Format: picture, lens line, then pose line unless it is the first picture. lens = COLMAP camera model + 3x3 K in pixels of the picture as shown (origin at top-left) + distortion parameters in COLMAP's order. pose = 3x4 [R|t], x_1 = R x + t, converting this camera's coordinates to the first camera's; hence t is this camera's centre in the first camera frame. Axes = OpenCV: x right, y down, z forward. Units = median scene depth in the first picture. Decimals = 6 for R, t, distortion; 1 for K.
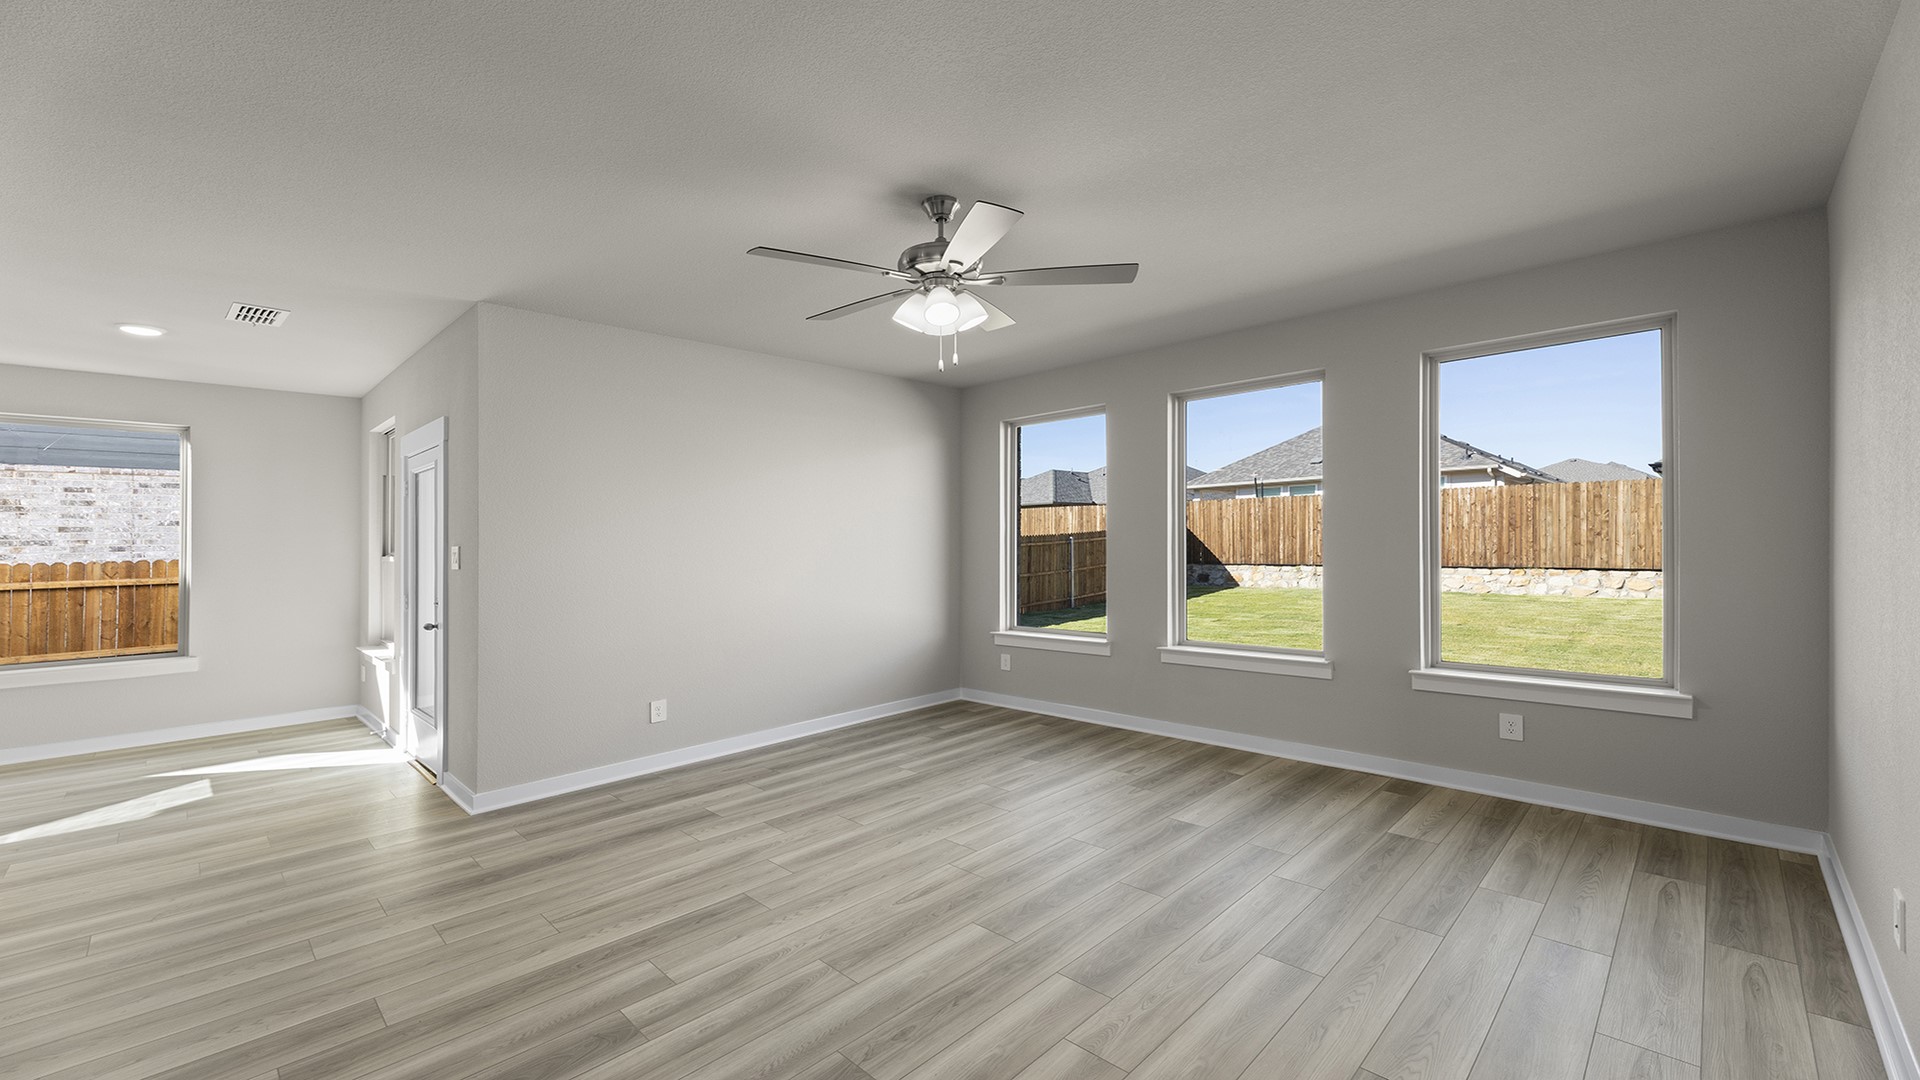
lens RADIAL K [[777.9, 0, 930.4], [0, 777.9, 533.6], [0, 0, 1]] dist [0.004545, 0.000086]
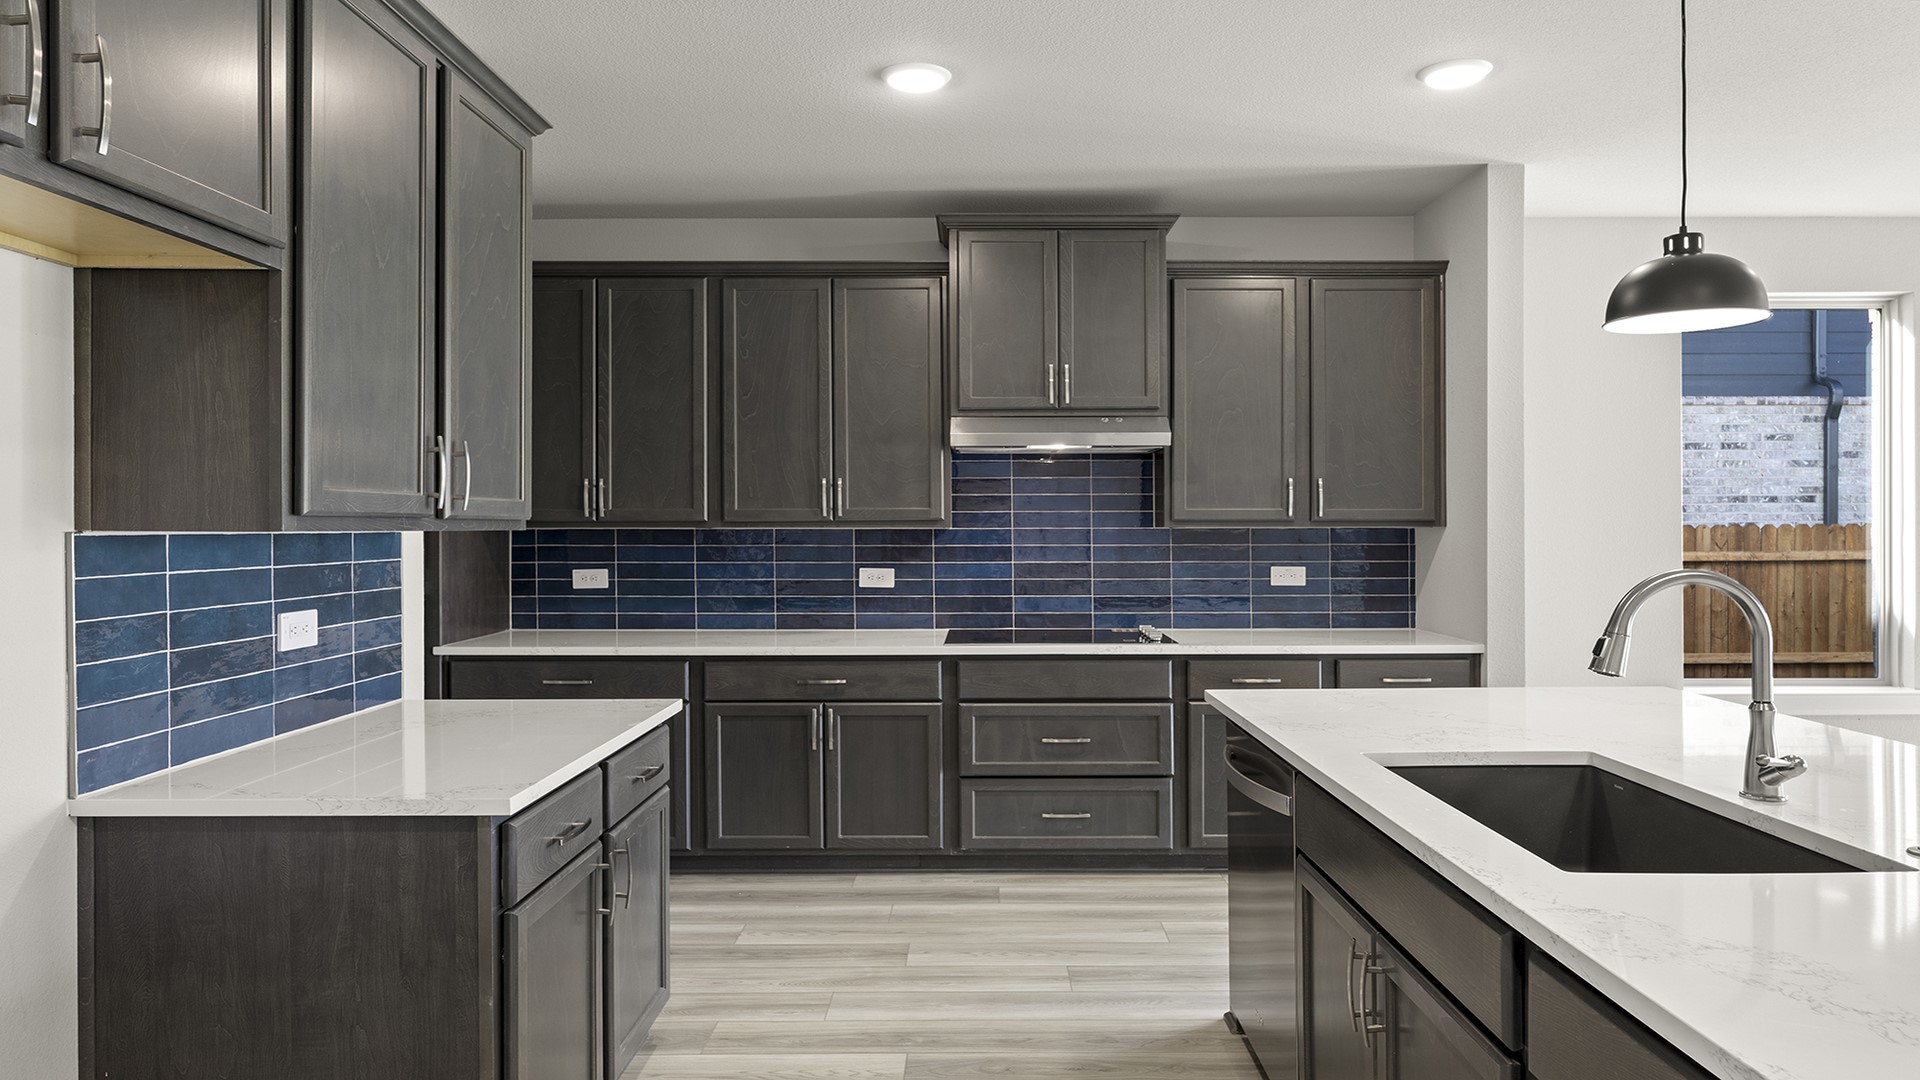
lens RADIAL K [[1245.9, 0, 972.7], [0, 1245.9, 519.8], [0, 0, 1]] dist [-0.008676, -0.002993]
pose [[0.721155, 0.011972, -0.692671, -0.640039], [-0.002745, 0.999892, 0.014423, 0.014580], [0.692769, -0.008500, 0.721110, -0.189445]]
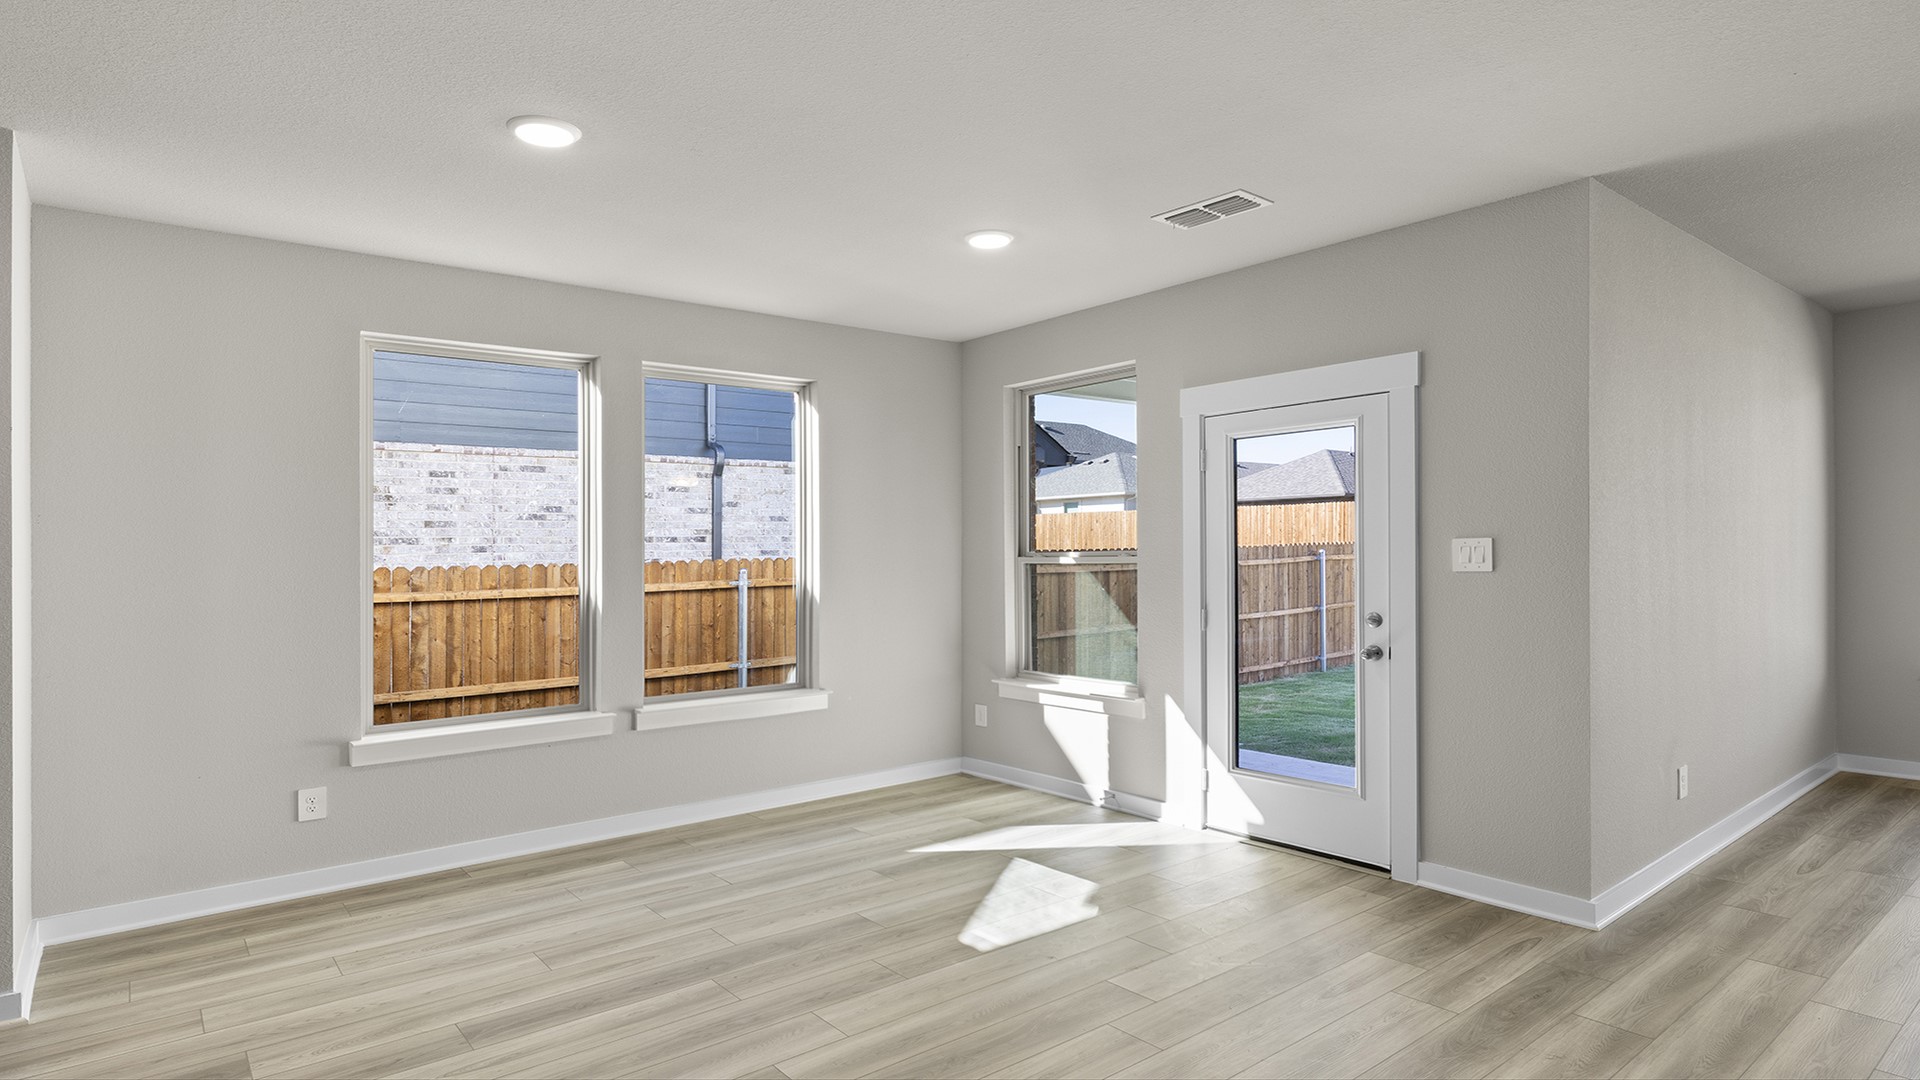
lens RADIAL K [[1006.7, 0, 942.3], [0, 1006.7, 556.4], [0, 0, 1]] dist [0.004152, -0.001384]
pose [[0.995175, 0.001429, -0.098107, -0.489363], [0.000202, 0.999862, 0.016614, 0.010276], [0.098117, -0.016553, 0.995037, 0.037436]]
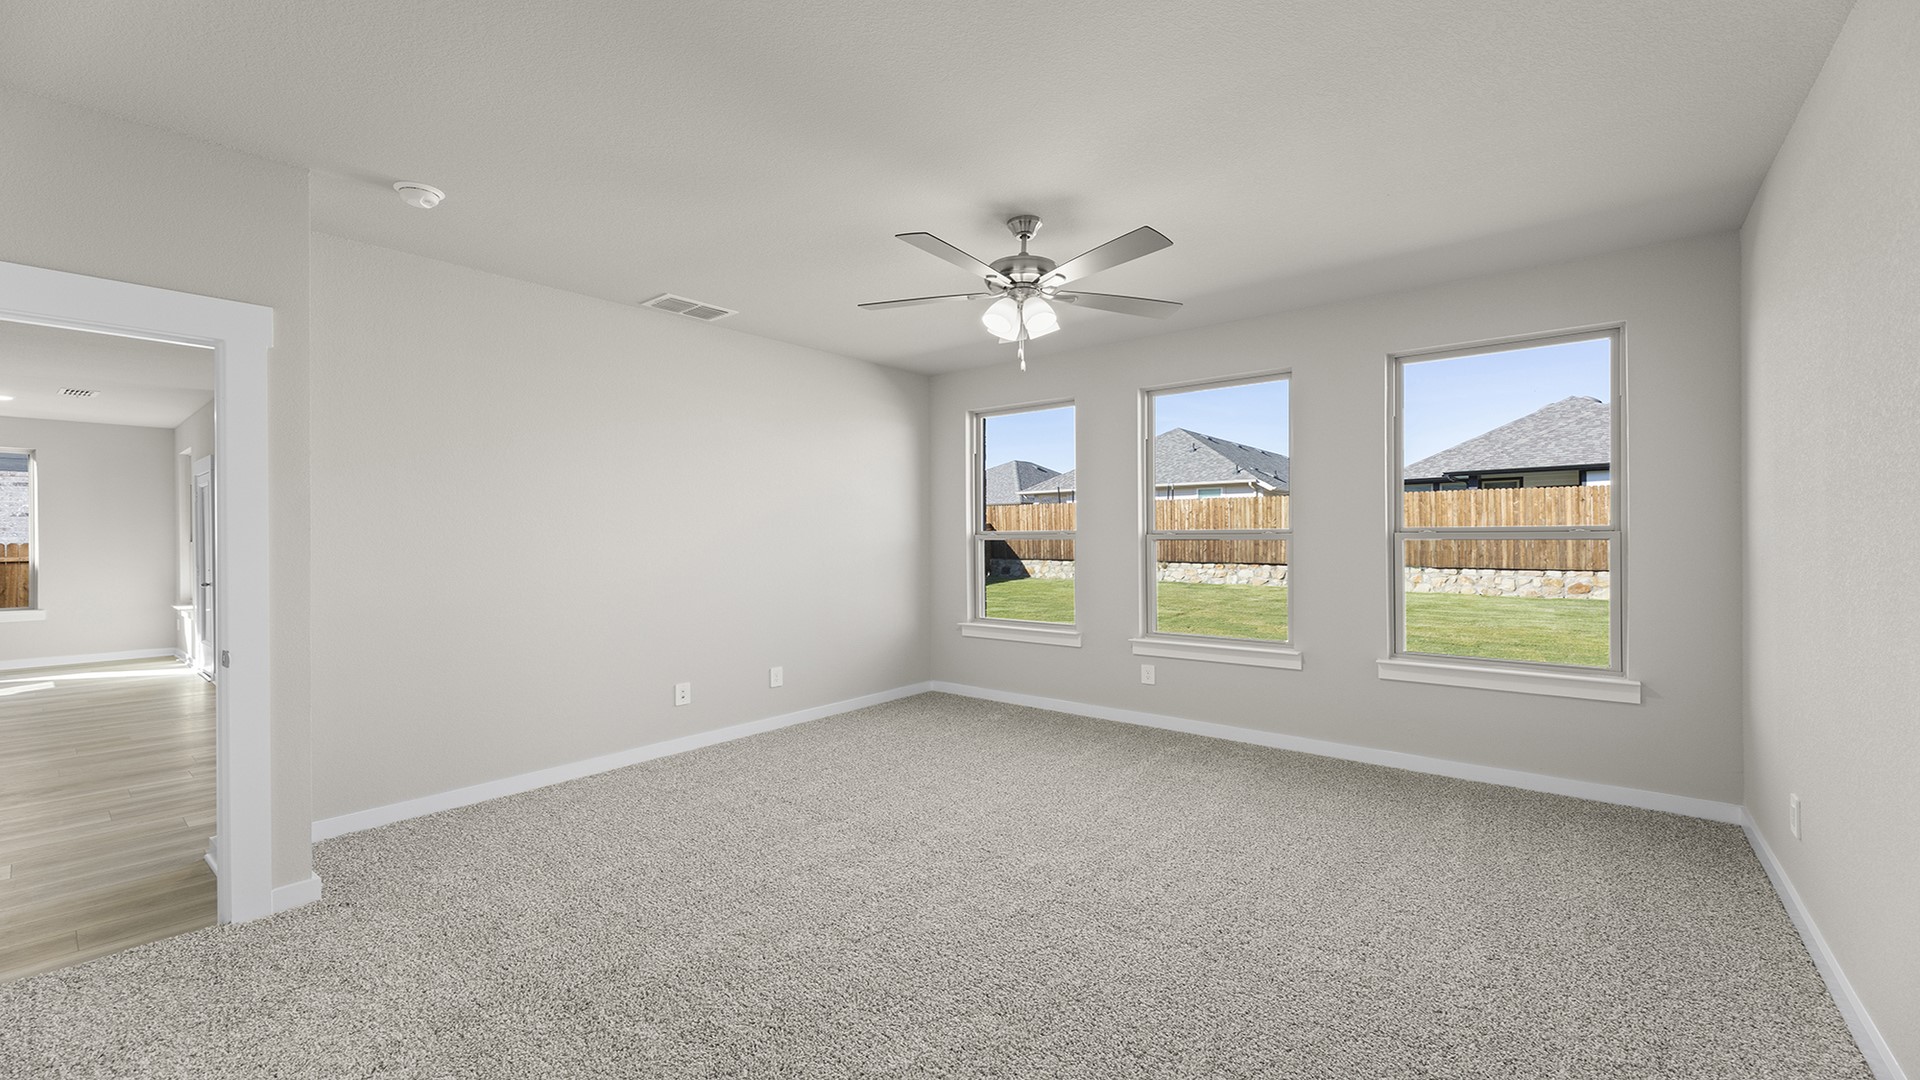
lens RADIAL K [[777.9, 0, 971.5], [0, 777.9, 551.3], [0, 0, 1]] dist [0.004545, 0.000086]
pose [[0.993992, 0.010057, 0.108991, 0.405342], [-0.013068, 0.999551, 0.026948, -0.007797], [-0.108671, -0.028210, 0.993677, -0.415732]]
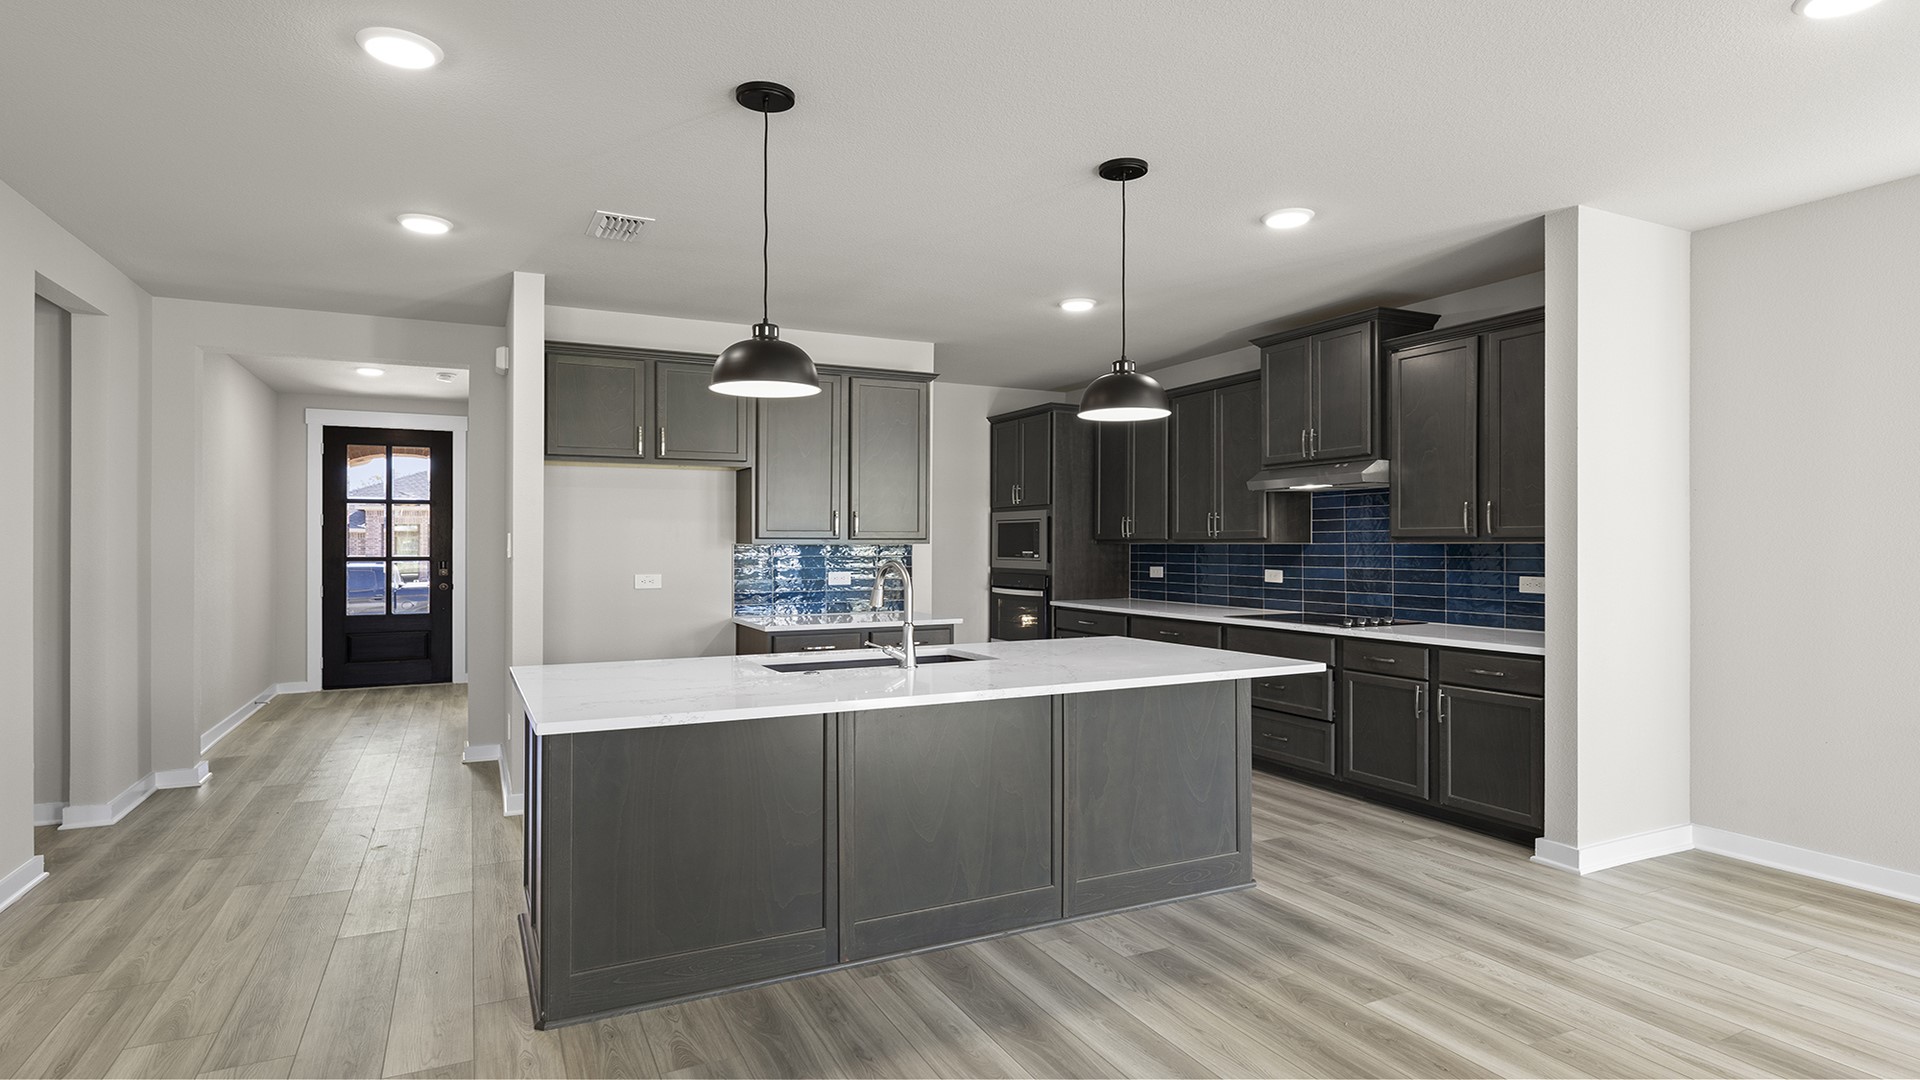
lens RADIAL K [[1006.7, 0, 975.0], [0, 1006.7, 530.0], [0, 0, 1]] dist [0.004152, -0.001384]
pose [[-0.294965, 0.003106, -0.955503, -0.319294], [0.017211, 0.999850, -0.002063, 0.015209], [0.955353, -0.017054, -0.294974, 0.219582]]
